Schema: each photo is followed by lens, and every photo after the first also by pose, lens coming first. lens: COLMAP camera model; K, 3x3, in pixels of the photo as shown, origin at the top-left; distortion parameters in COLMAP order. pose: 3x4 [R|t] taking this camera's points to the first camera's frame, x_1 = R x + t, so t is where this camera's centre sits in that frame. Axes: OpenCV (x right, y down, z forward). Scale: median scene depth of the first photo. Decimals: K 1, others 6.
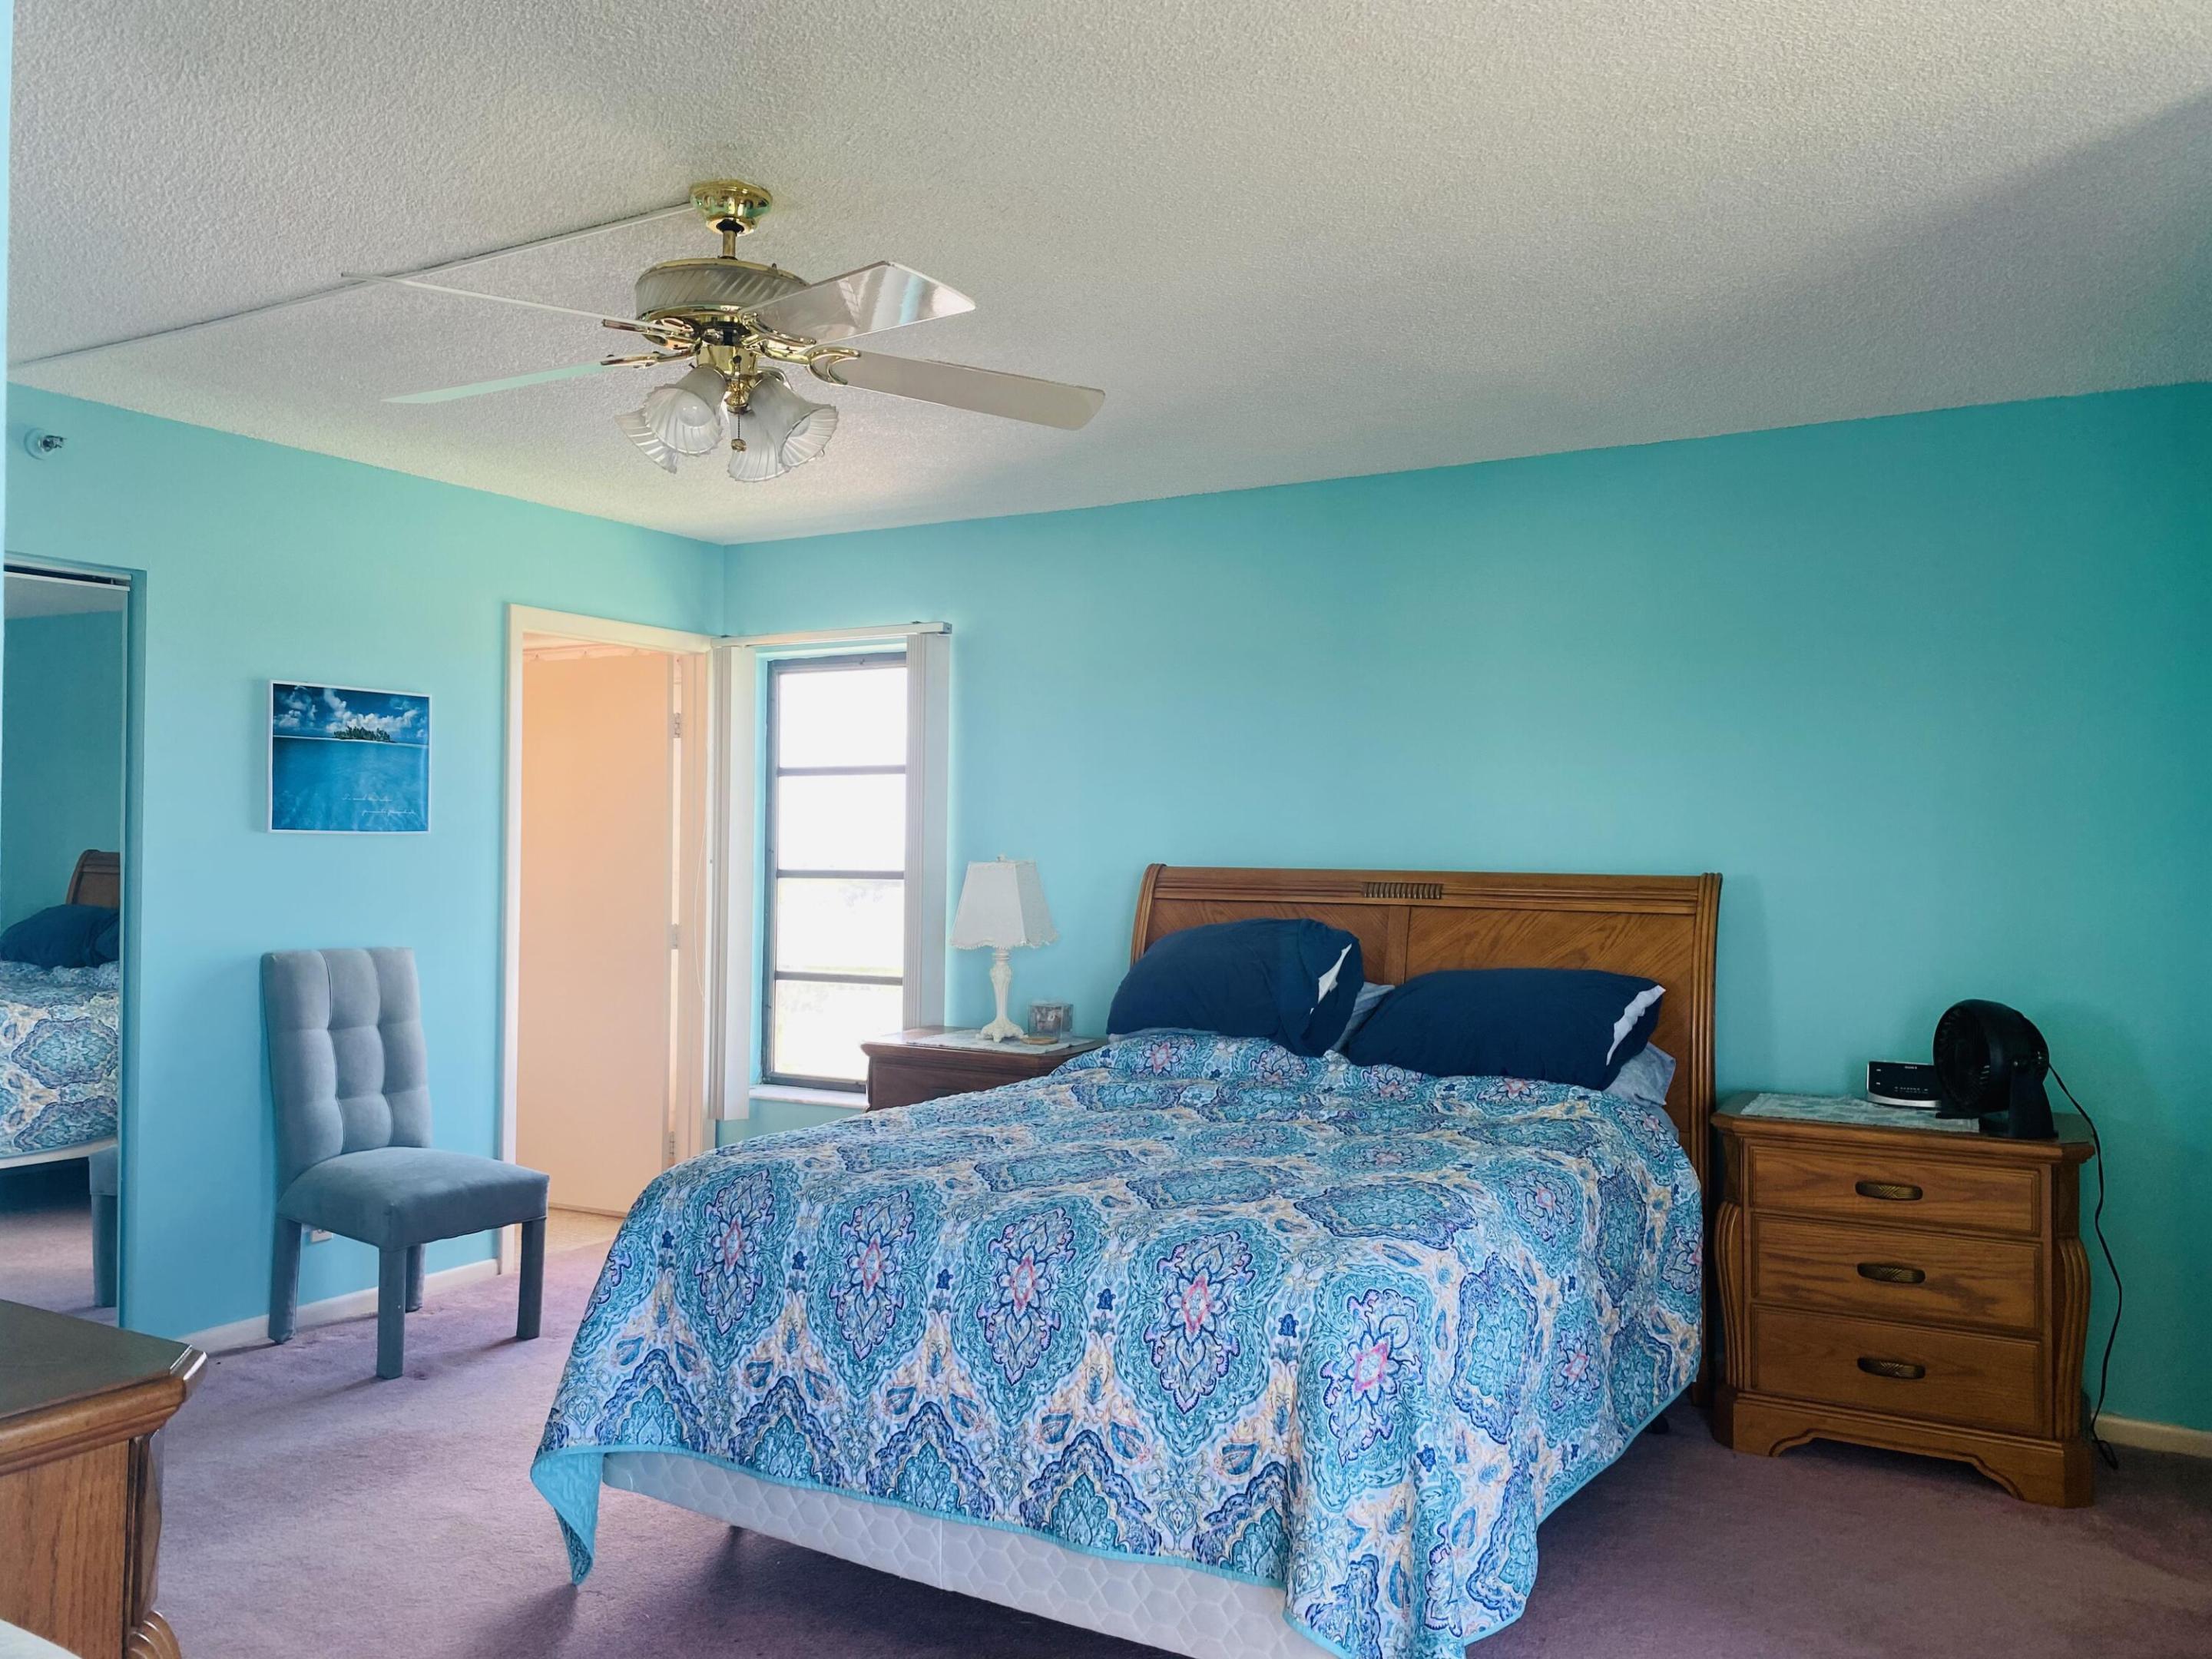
lens RADIAL K [[1663.6, 0, 1106.0], [0, 1663.6, 829.5], [0, 0, 1]] dist [0.065854, -0.094926]
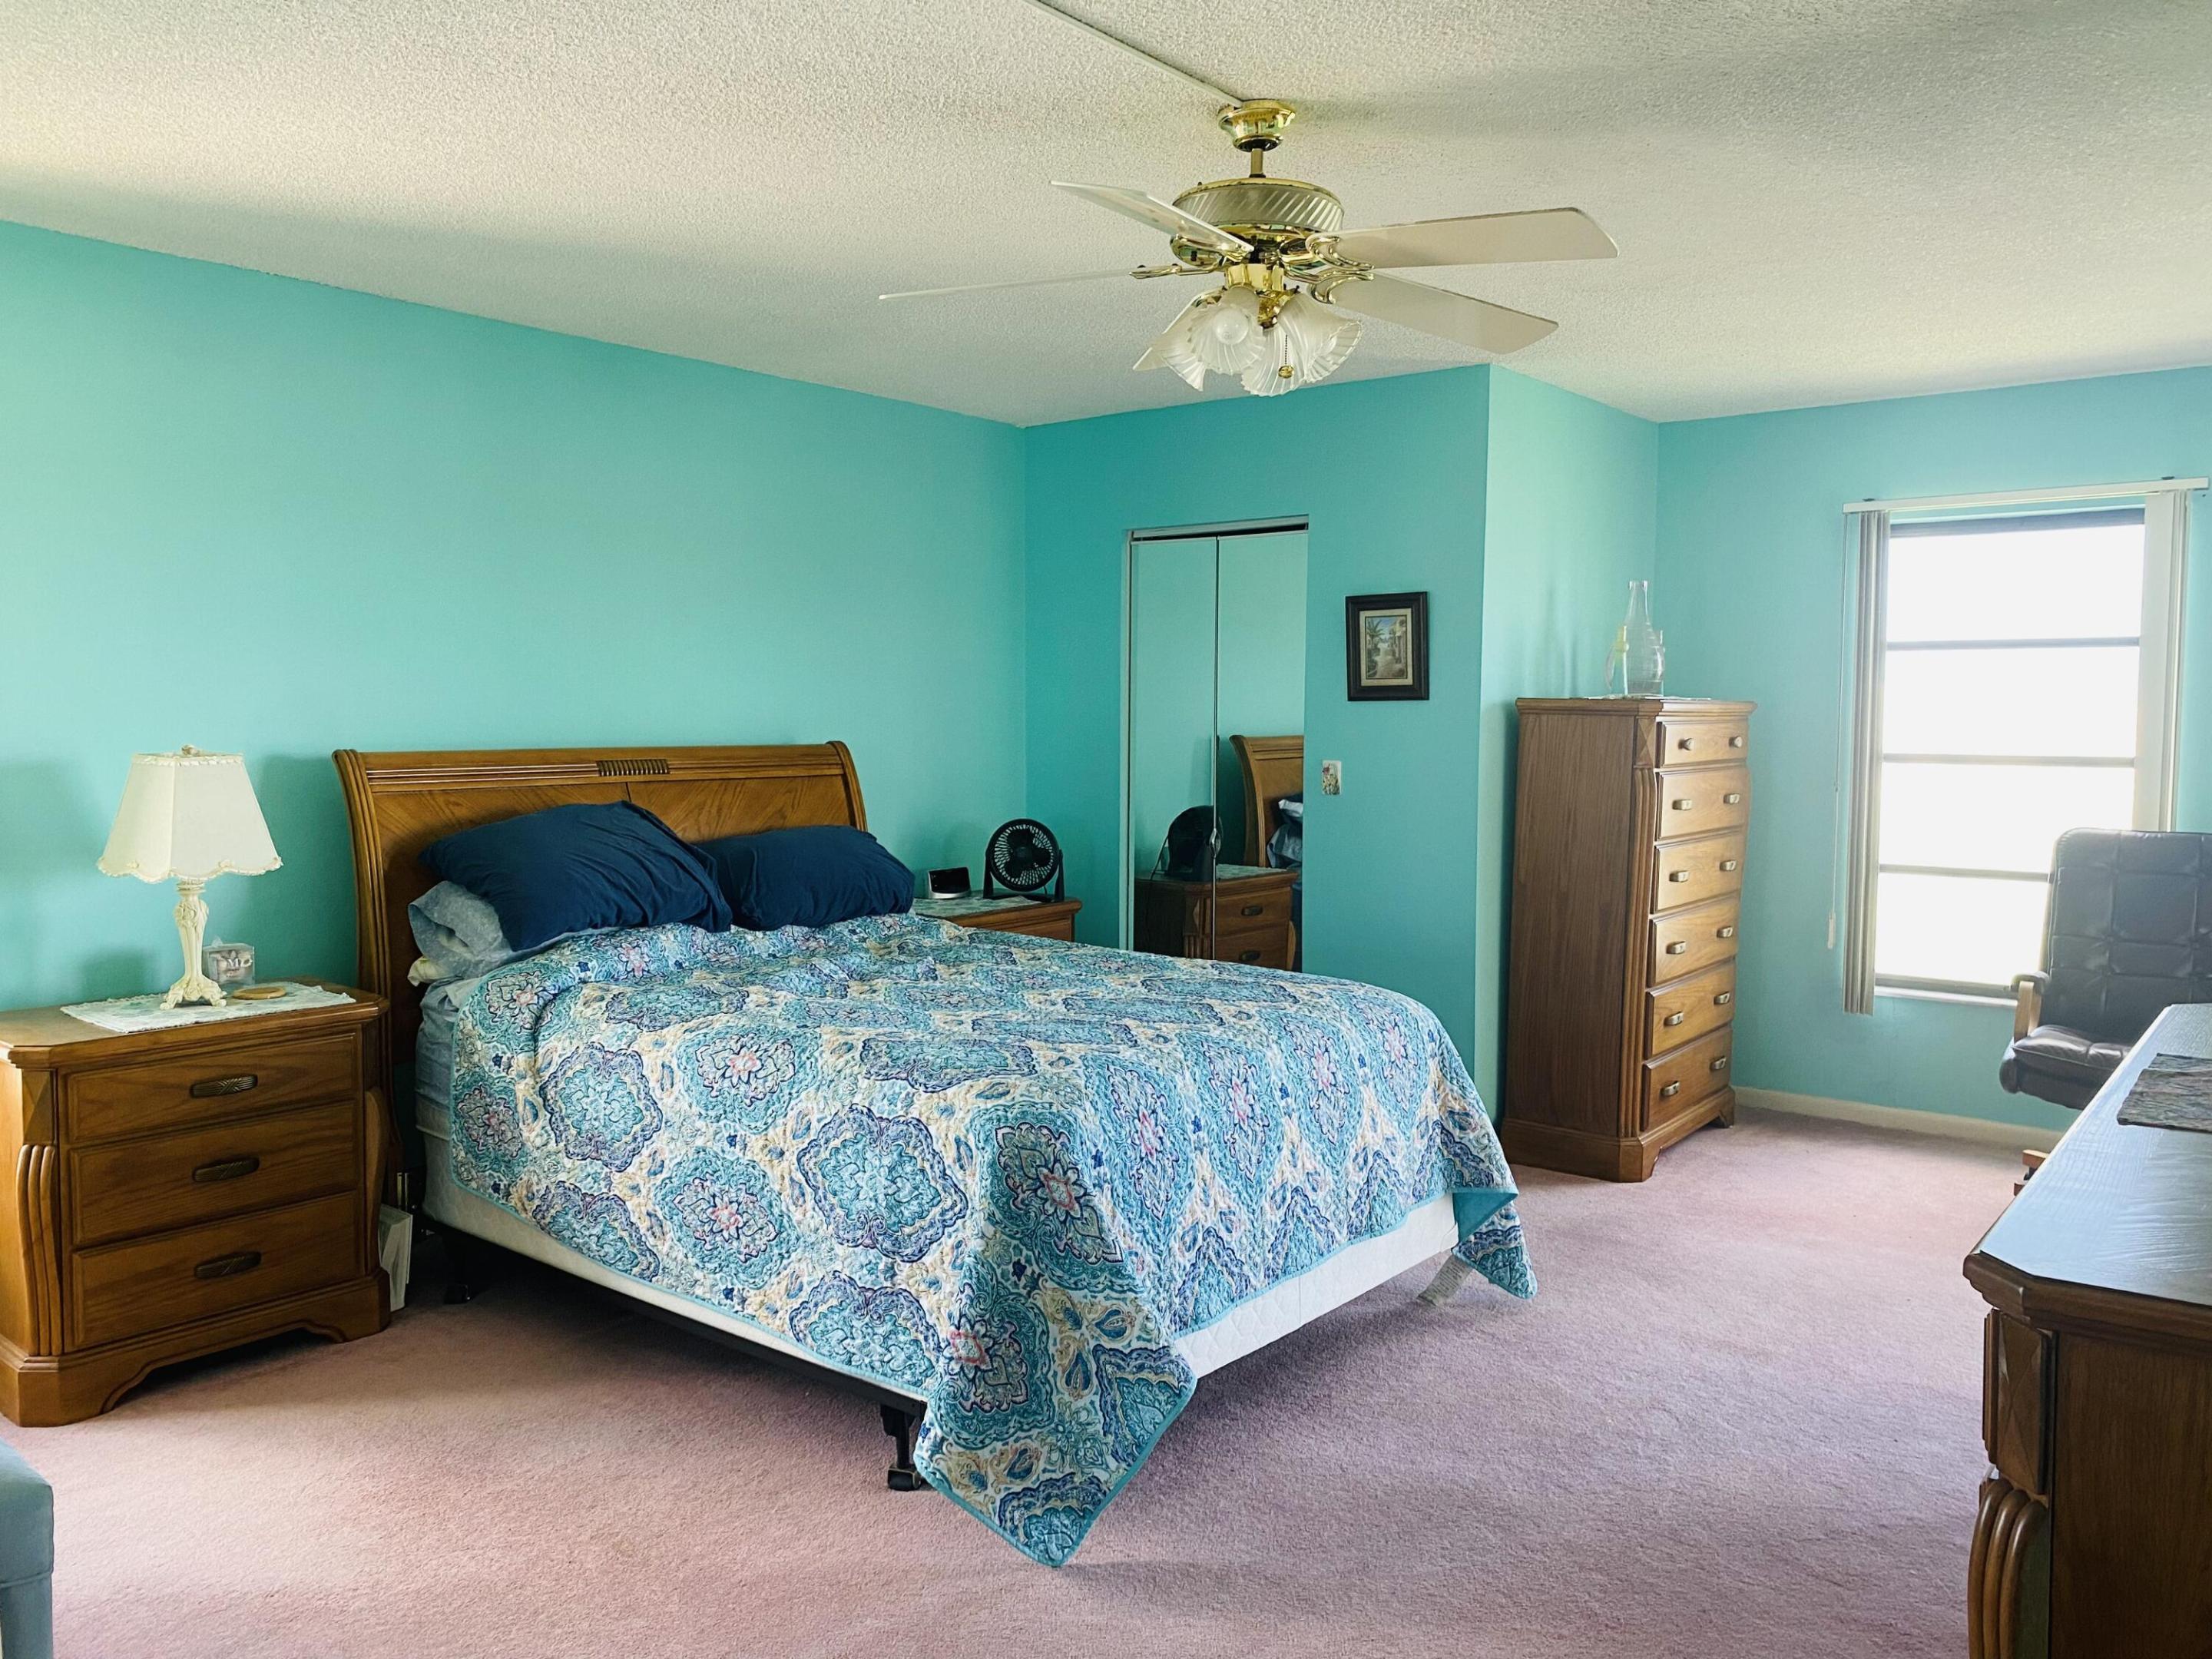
lens RADIAL K [[1663.6, 0, 1106.0], [0, 1663.6, 829.5], [0, 0, 1]] dist [0.065854, -0.094926]
pose [[0.133326, -0.074406, 0.988275, -0.841691], [0.006642, 0.997222, 0.074184, 0.001534], [-0.991050, -0.003326, 0.133450, 0.641767]]
